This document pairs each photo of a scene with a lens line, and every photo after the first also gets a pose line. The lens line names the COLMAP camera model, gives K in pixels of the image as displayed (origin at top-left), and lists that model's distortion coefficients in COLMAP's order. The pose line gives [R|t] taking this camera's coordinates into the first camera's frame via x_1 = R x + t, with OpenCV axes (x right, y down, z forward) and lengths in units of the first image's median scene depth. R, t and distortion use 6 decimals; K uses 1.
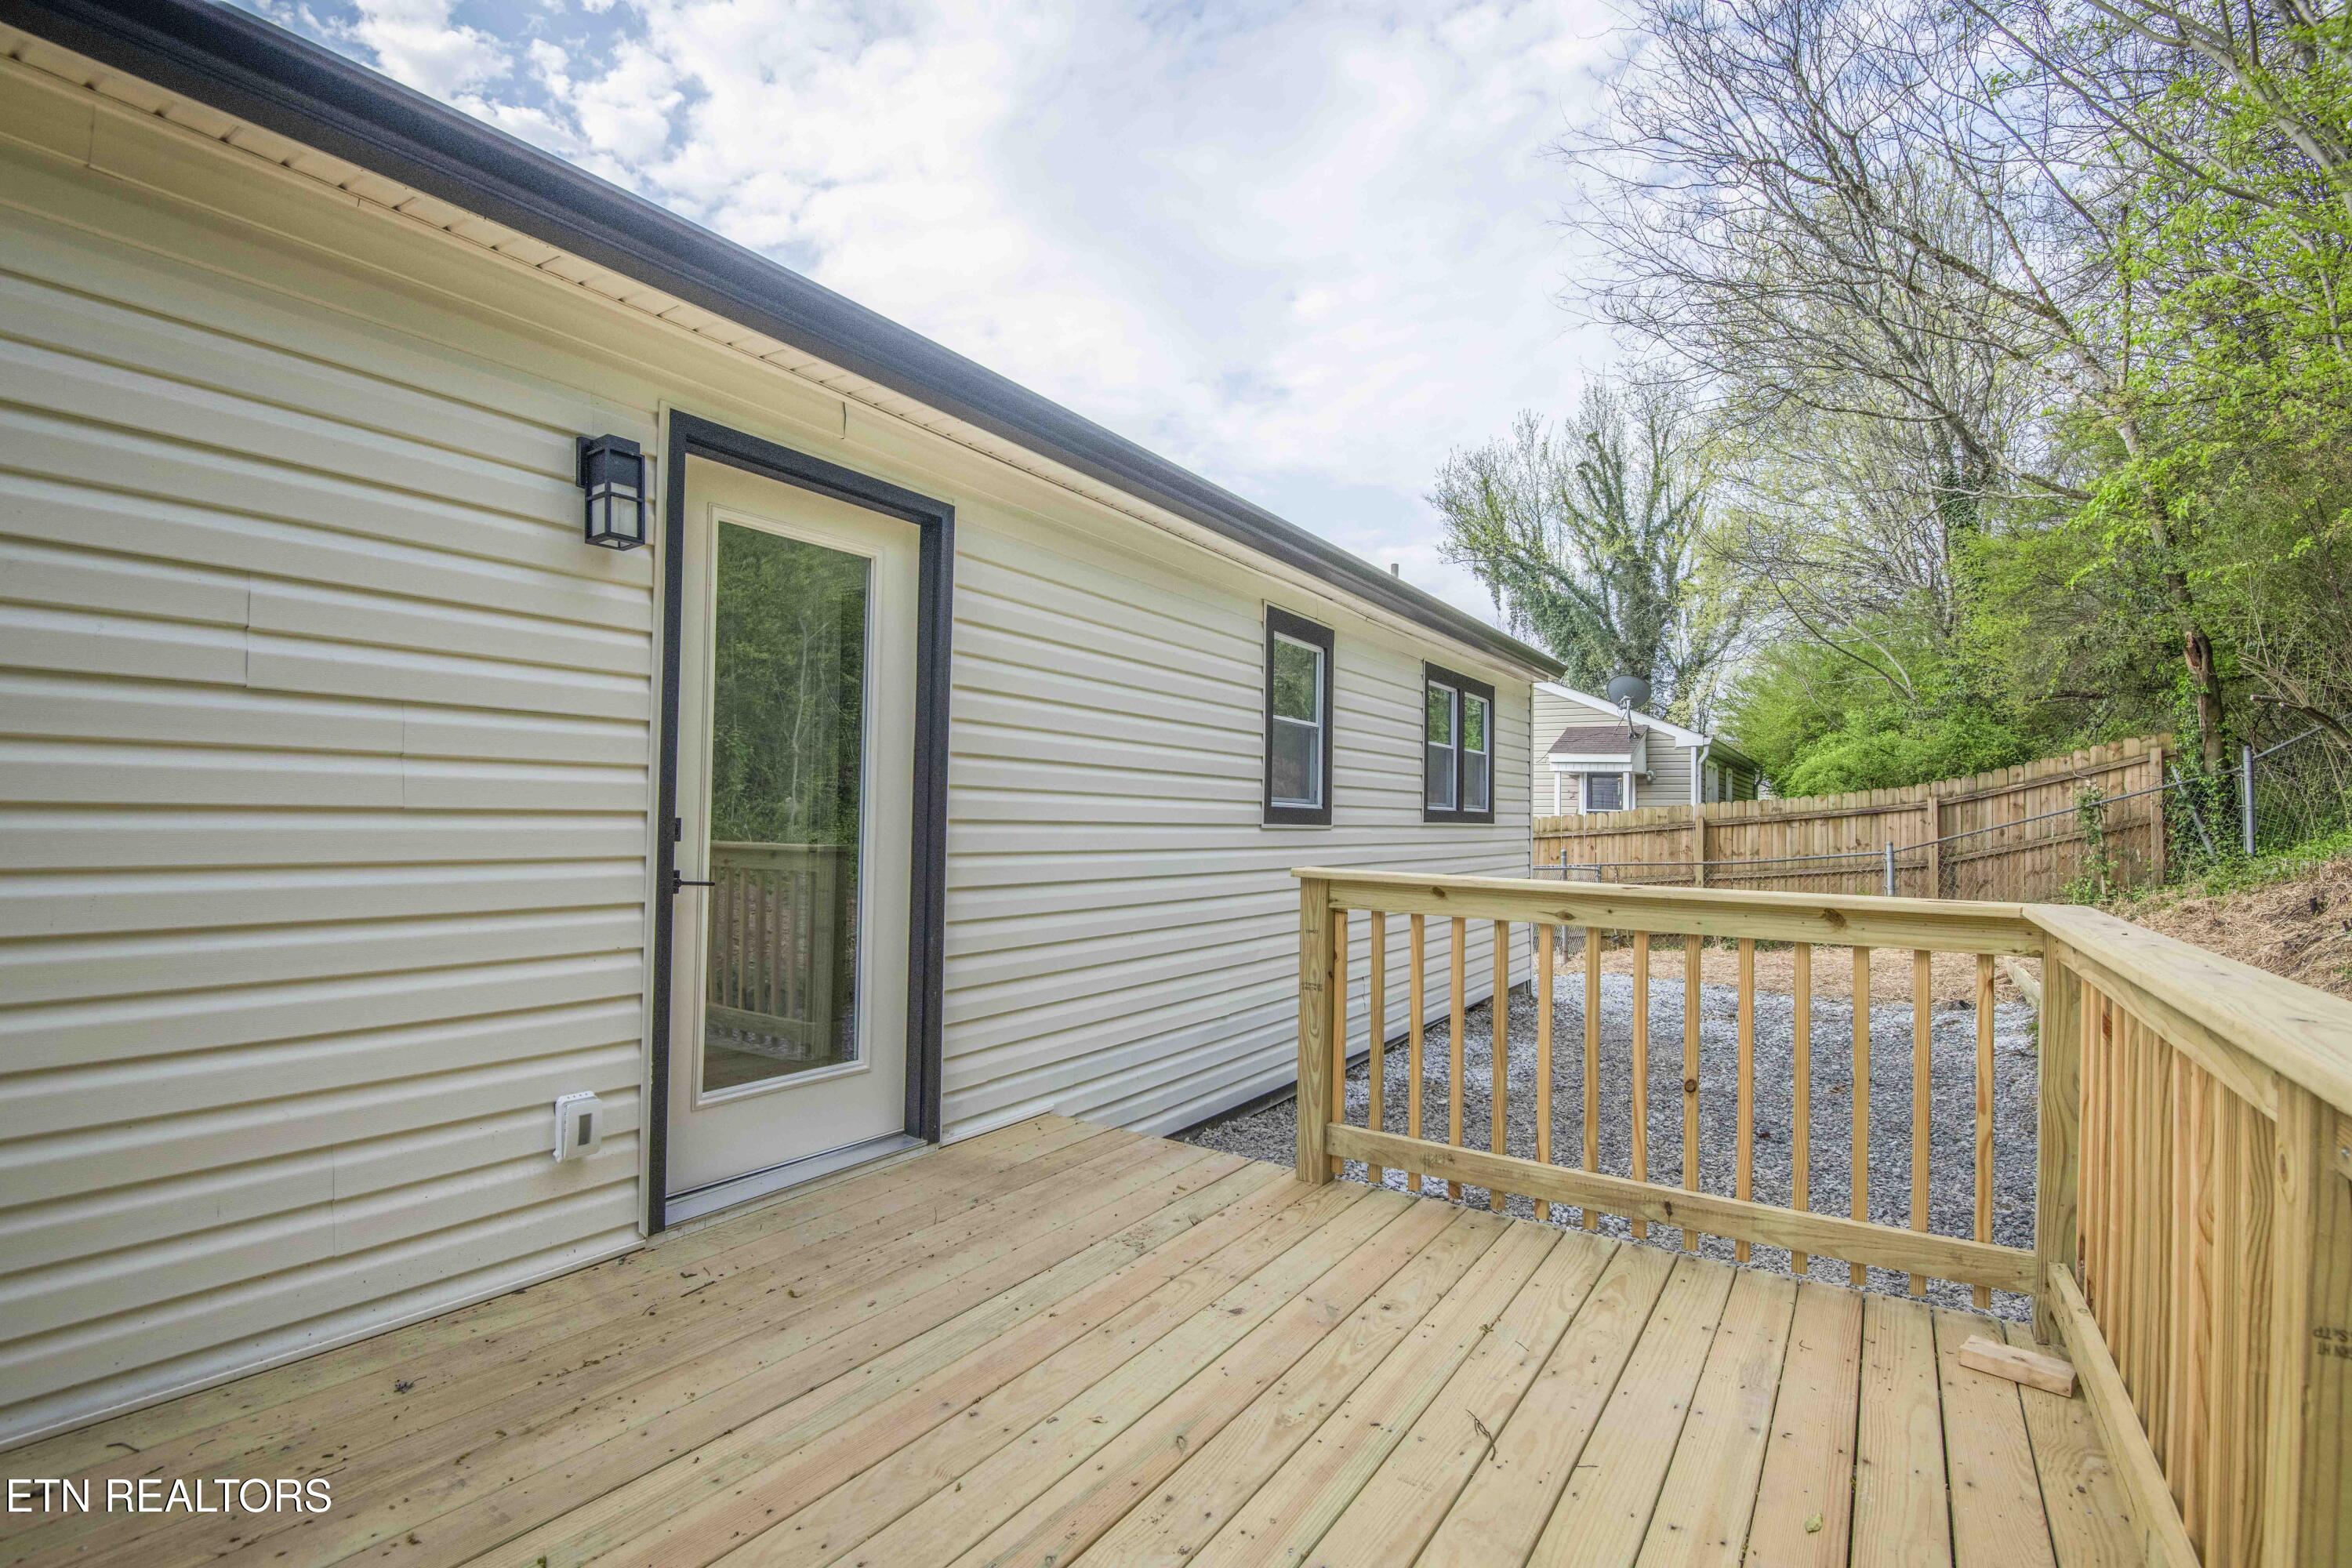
lens RADIAL K [[1088.8, 0, 1176.0], [0, 1088.8, 784.0], [0, 0, 1]] dist [-0.000694, -0.036104]
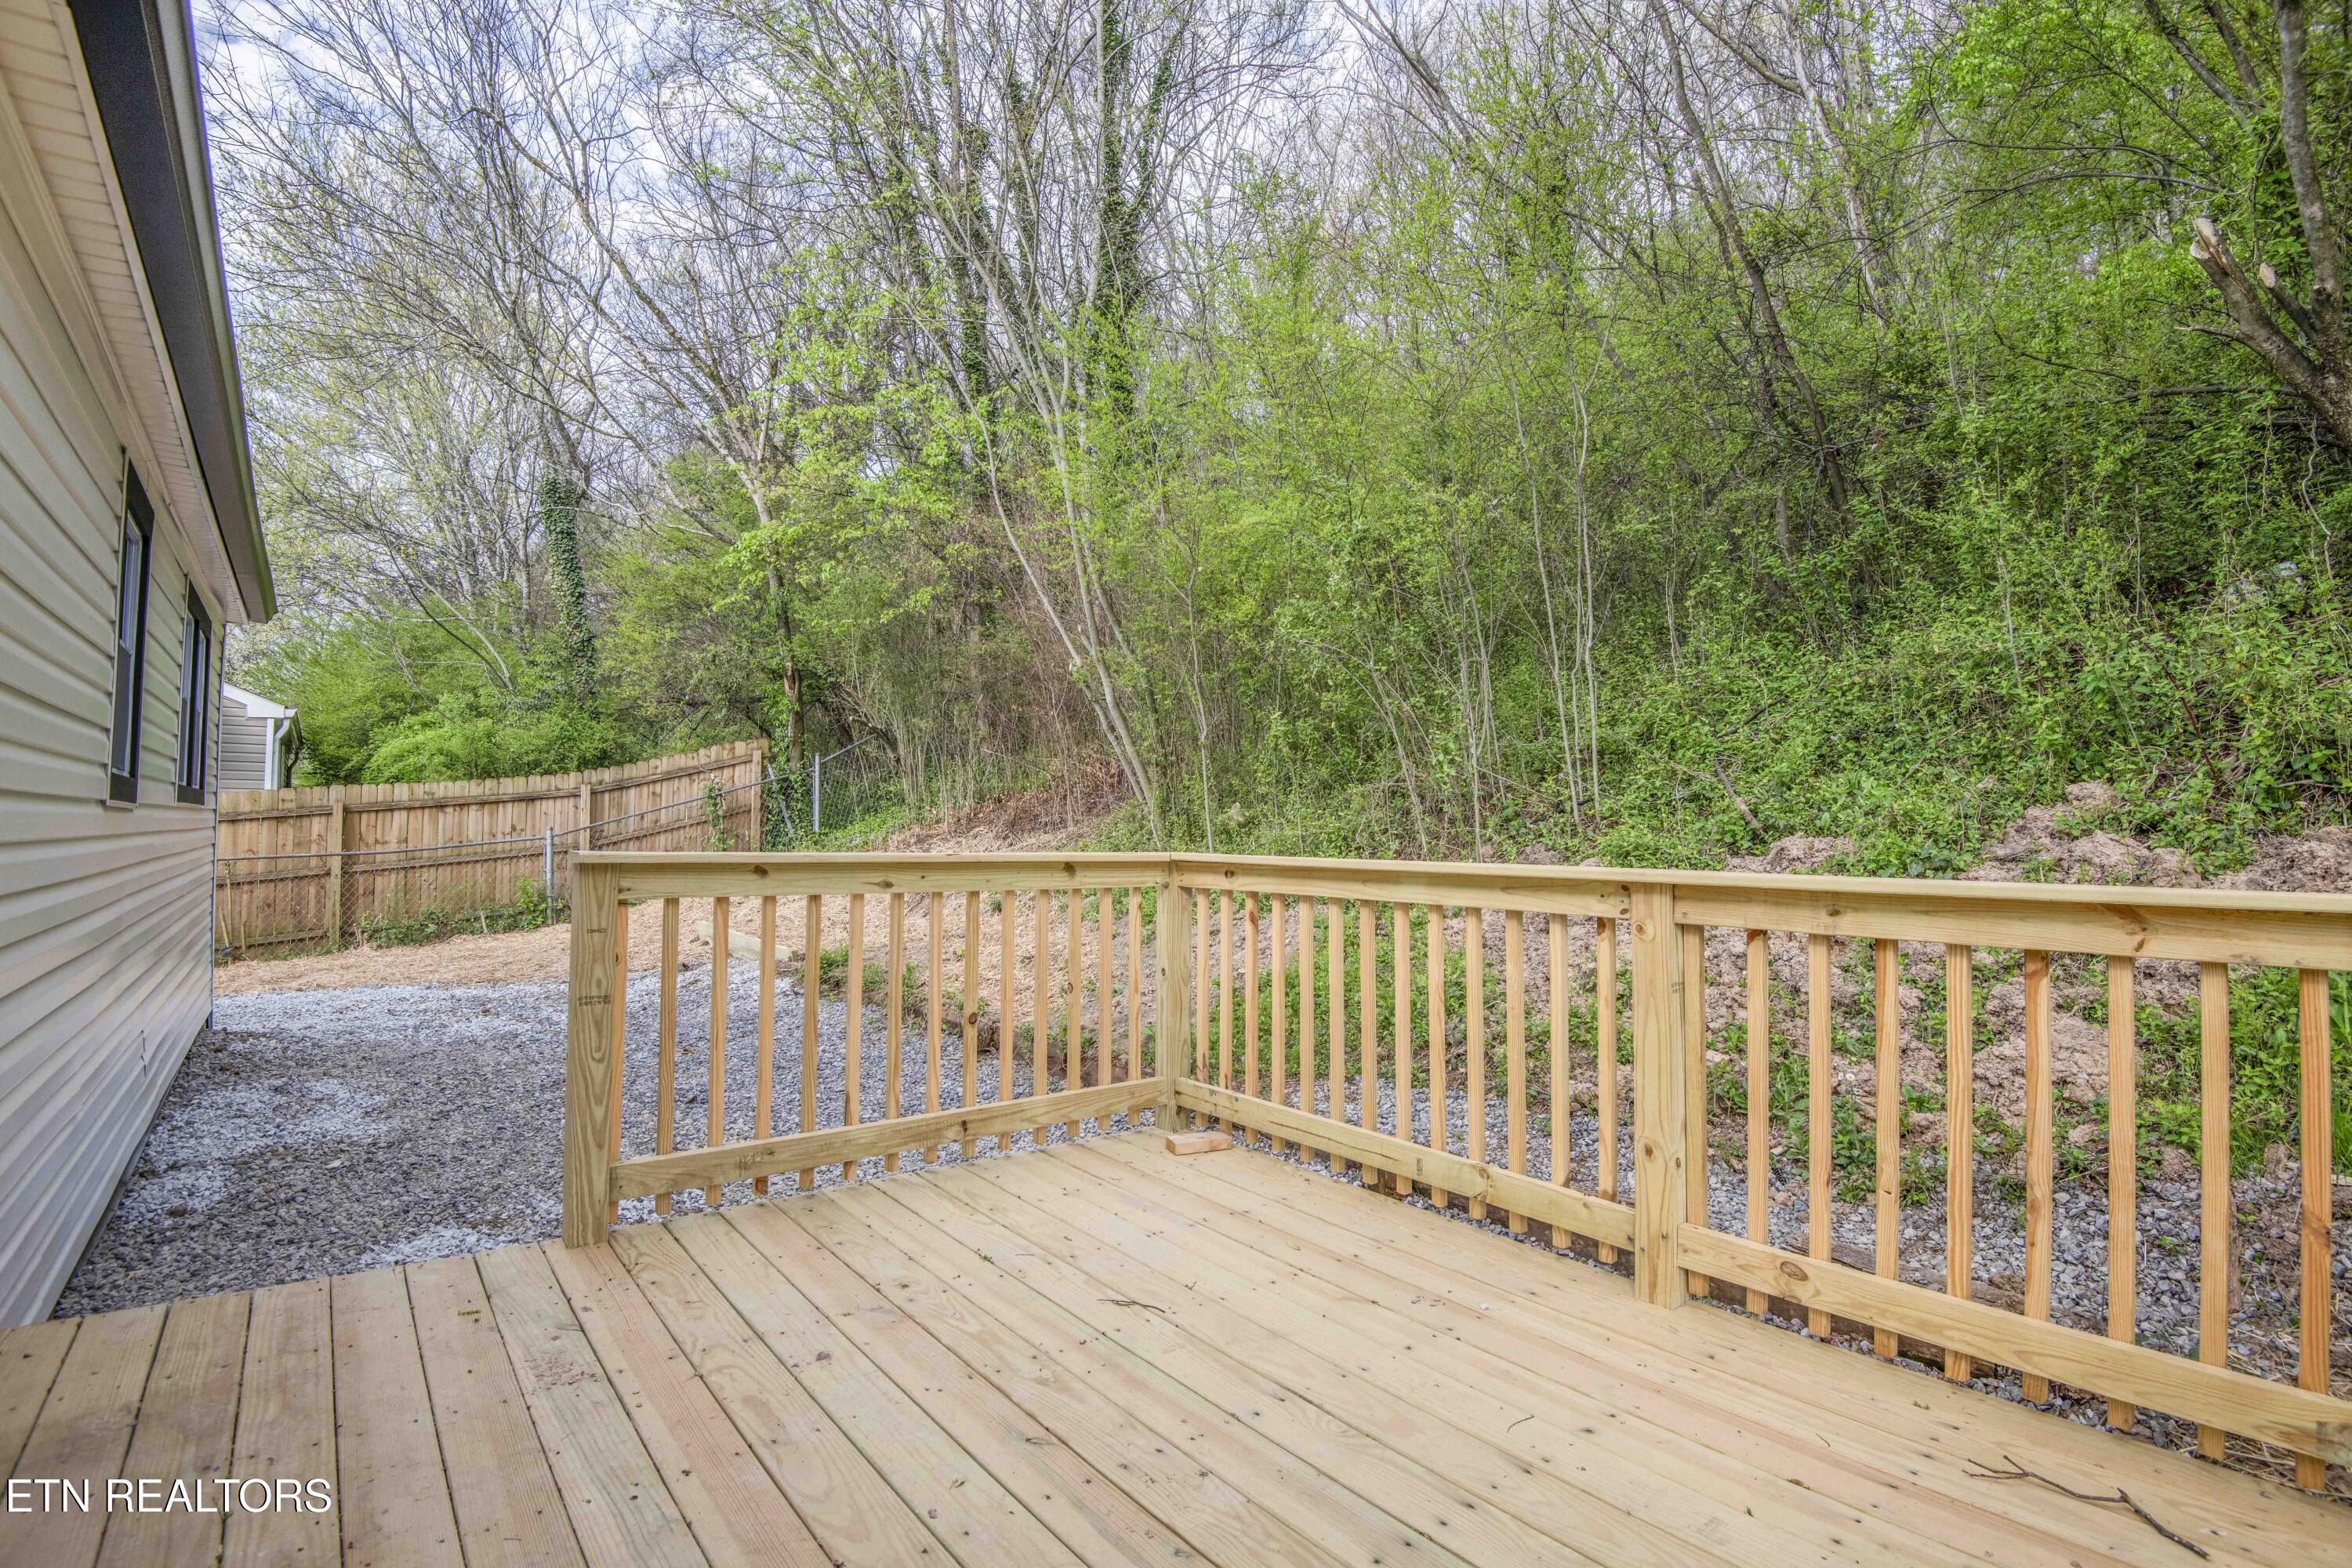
lens RADIAL K [[1095.7, 0, 1183.0], [0, 1095.7, 788.3], [0, 0, 1]] dist [-0.017540, -0.015324]
pose [[0.307049, 0.020379, 0.951476, -0.158613], [-0.033527, 0.999382, -0.010586, 0.007987], [-0.951103, -0.028649, 0.307542, 0.110198]]
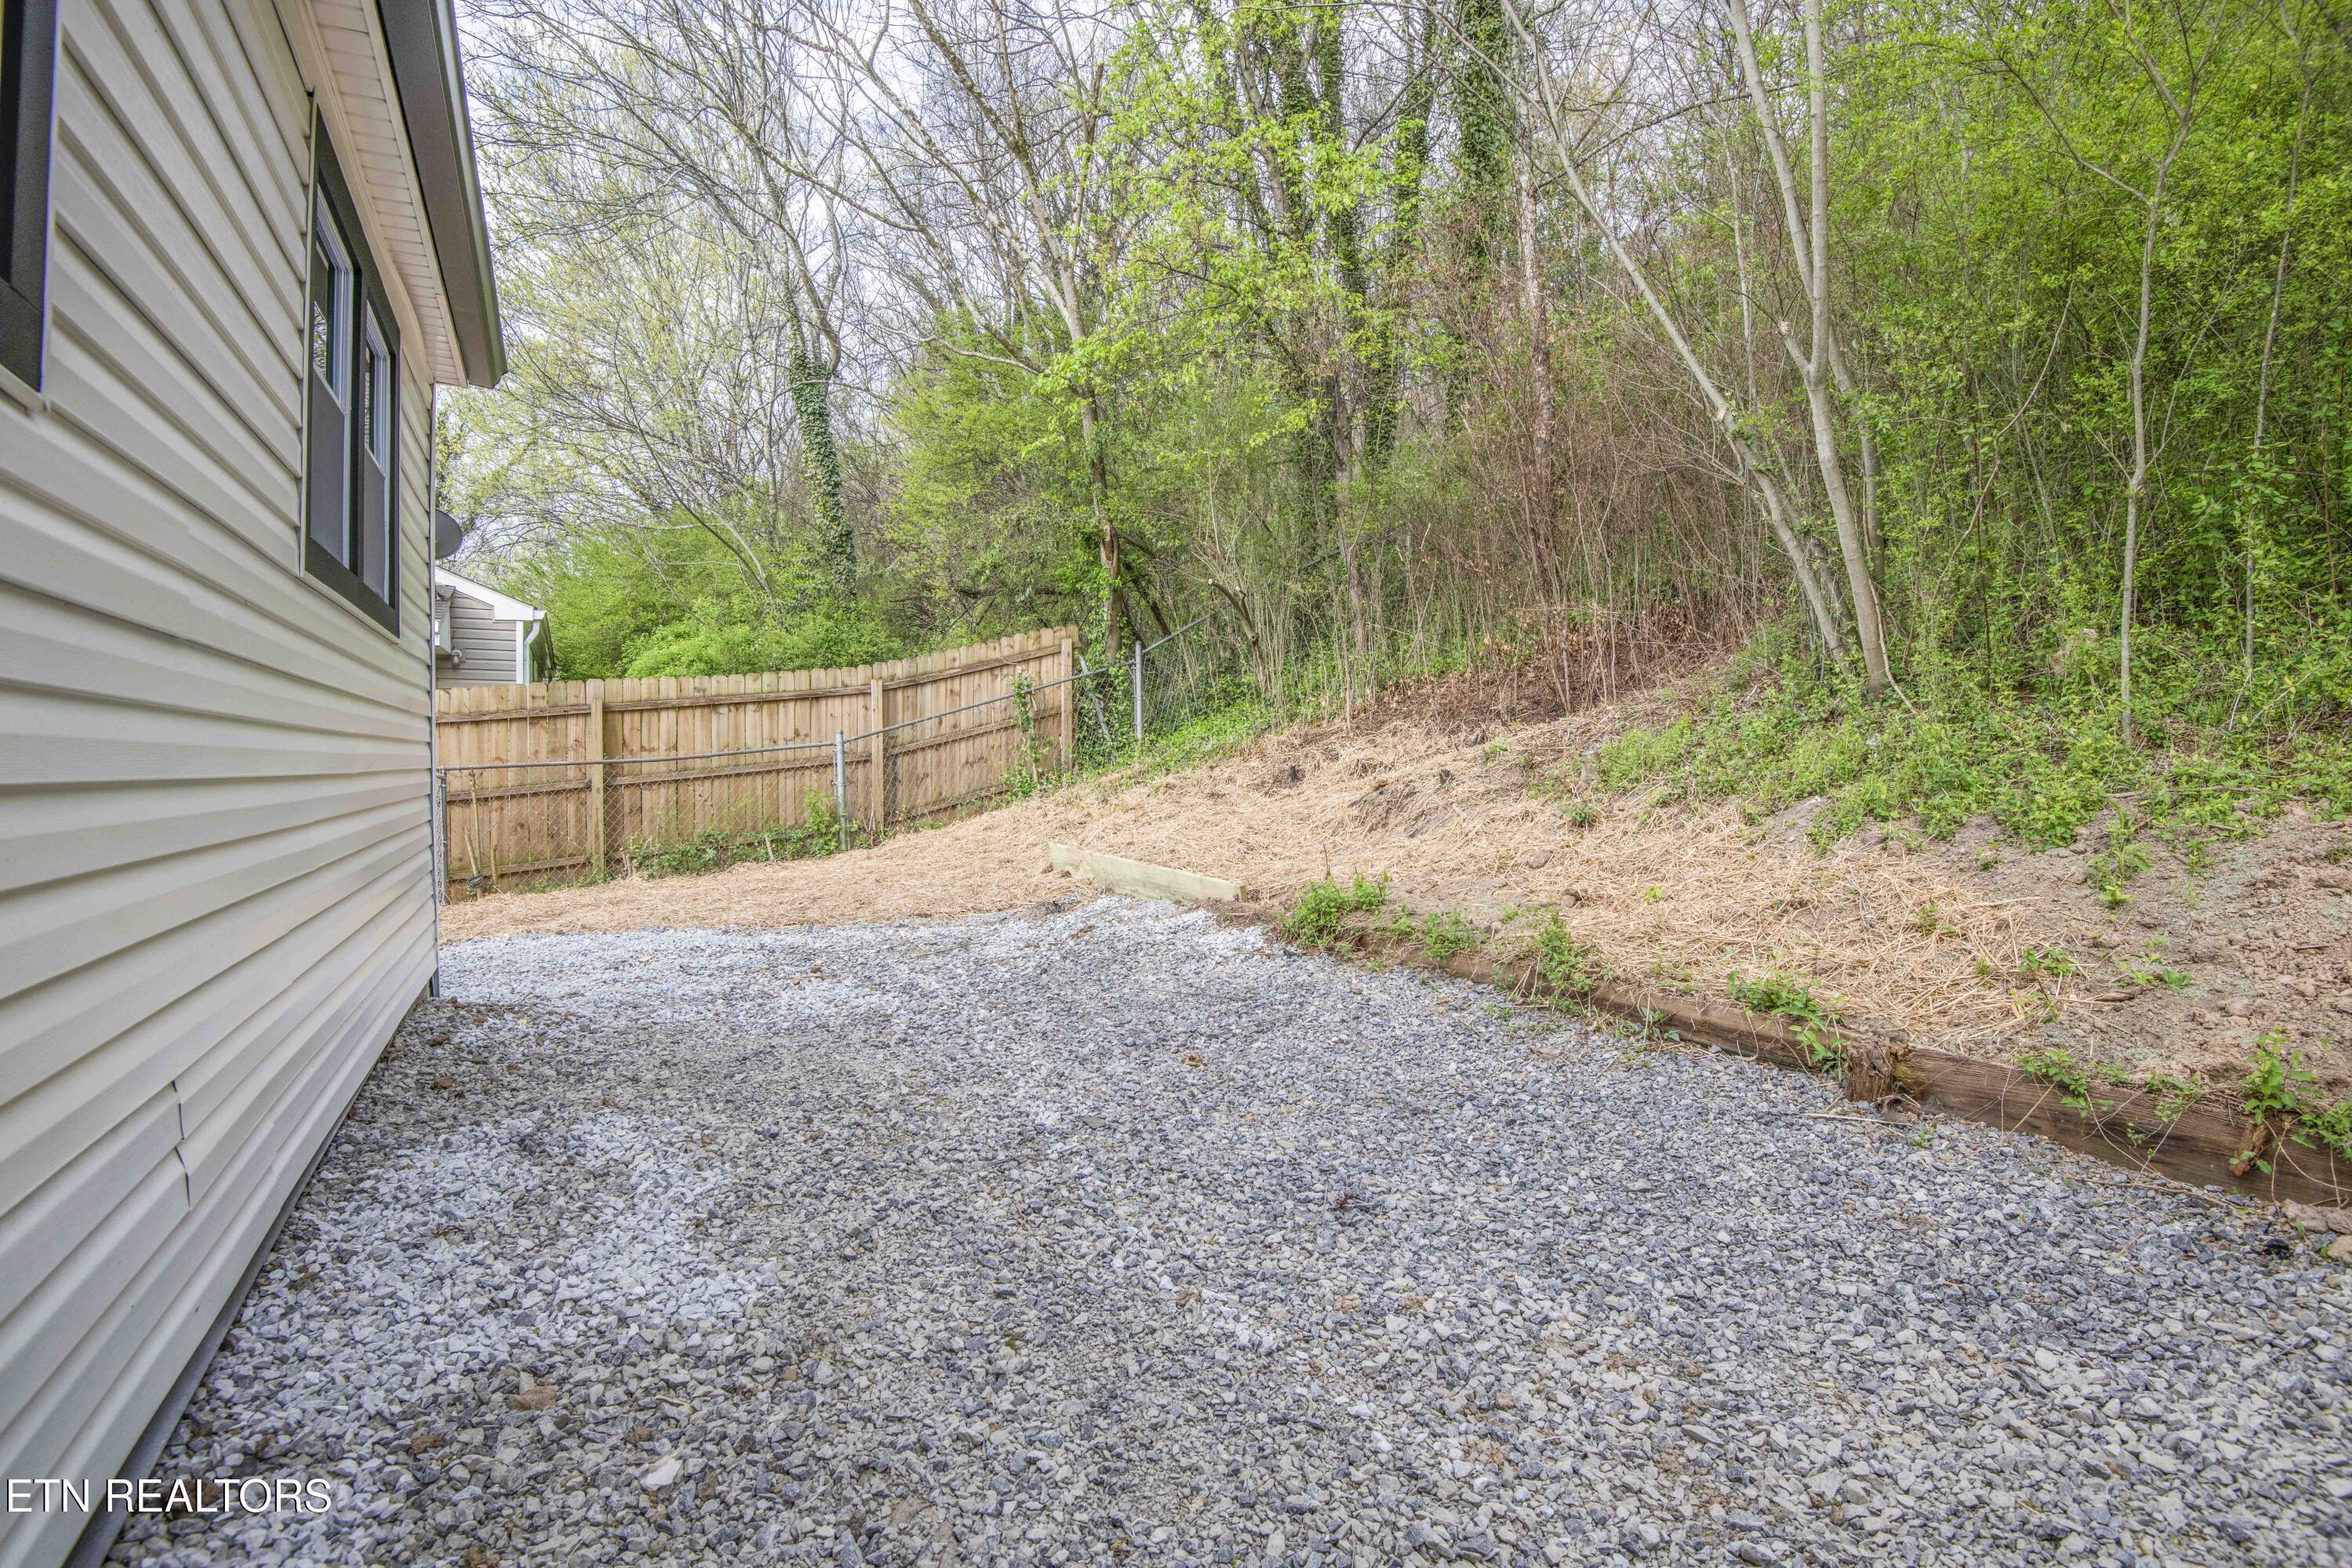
lens RADIAL K [[1068.9, 0, 1176.0], [0, 1068.9, 784.0], [0, 0, 1]] dist [-0.000444, -0.023614]
pose [[0.456061, -0.030026, 0.889442, 0.042489], [-0.021699, 0.998758, 0.044843, 0.056717], [-0.889684, -0.039751, 0.454843, 0.418732]]
